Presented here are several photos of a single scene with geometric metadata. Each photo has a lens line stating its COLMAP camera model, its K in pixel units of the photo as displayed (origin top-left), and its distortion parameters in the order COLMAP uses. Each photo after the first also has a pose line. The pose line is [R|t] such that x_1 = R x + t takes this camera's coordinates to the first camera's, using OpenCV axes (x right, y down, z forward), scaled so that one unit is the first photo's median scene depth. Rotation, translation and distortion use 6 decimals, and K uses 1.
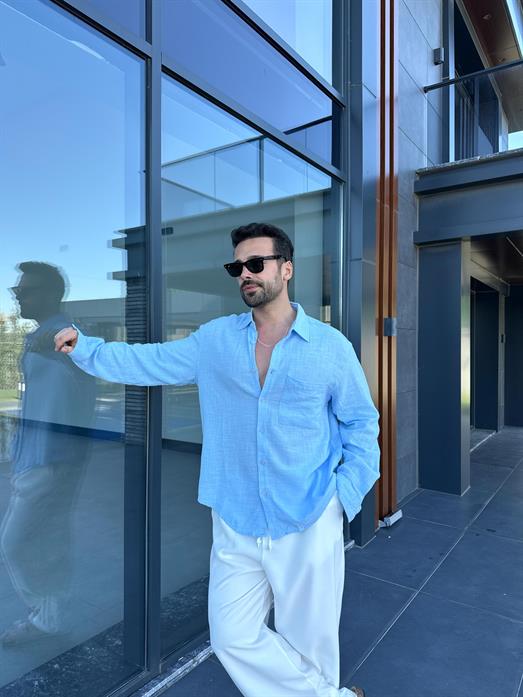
lens RADIAL K [[483.2, 0, 264.0], [0, 483.2, 351.6], [0, 0, 1]] dist [0.006793, -0.002612]
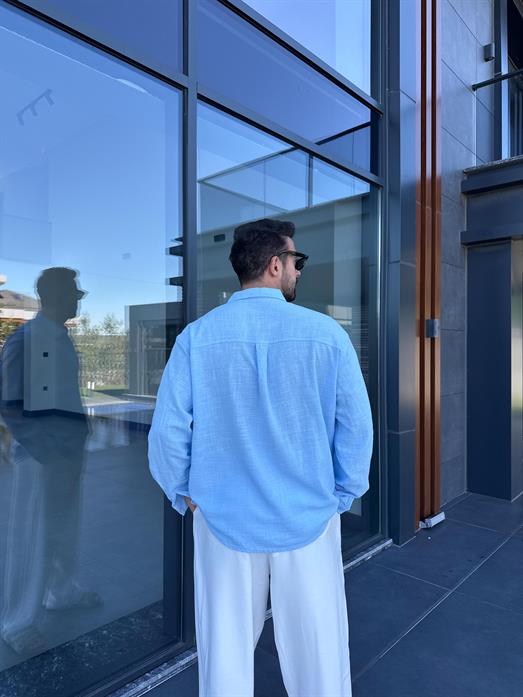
lens RADIAL K [[485.2, 0, 261.5], [0, 485.2, 348.5], [0, 0, 1]] dist [0.001565, 0.002978]
pose [[0.991642, -0.000278, -0.129017, 0.040885], [-0.001230, 0.999932, -0.011606, 0.003034], [0.129012, 0.011668, 0.991574, -0.040623]]
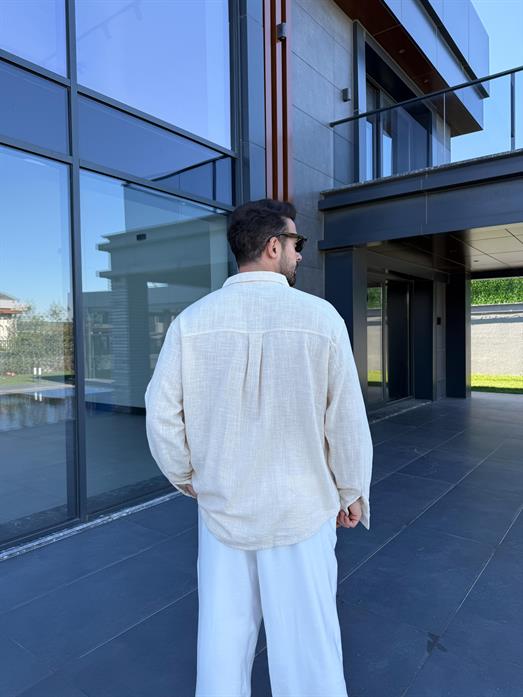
lens RADIAL K [[484.9, 0, 263.2], [0, 484.9, 352.5], [0, 0, 1]] dist [0.001274, 0.002591]
pose [[0.999260, -0.011599, -0.036678, 0.254303], [0.012682, 0.999487, 0.029423, 0.010410], [0.036318, -0.029867, 0.998894, -0.361752]]
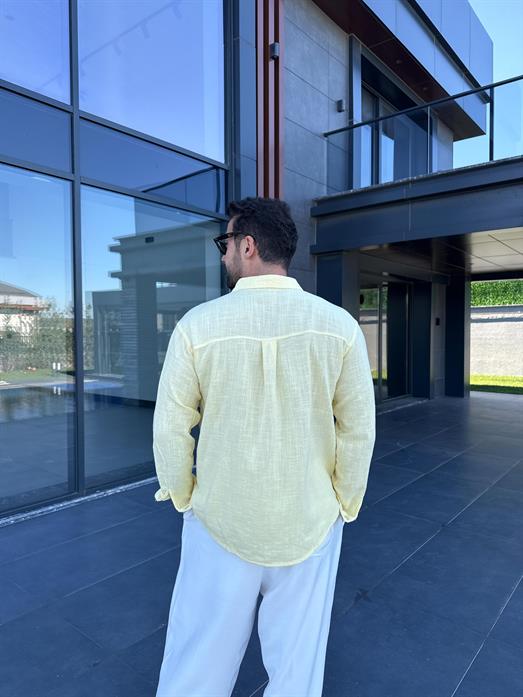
lens RADIAL K [[484.0, 0, 262.4], [0, 484.0, 354.4], [0, 0, 1]] dist [0.004834, -0.000298]
pose [[0.997108, 0.001418, -0.075981, 0.341699], [0.001322, 0.999351, 0.035989, 0.012562], [0.075983, -0.035986, 0.996460, -0.462124]]
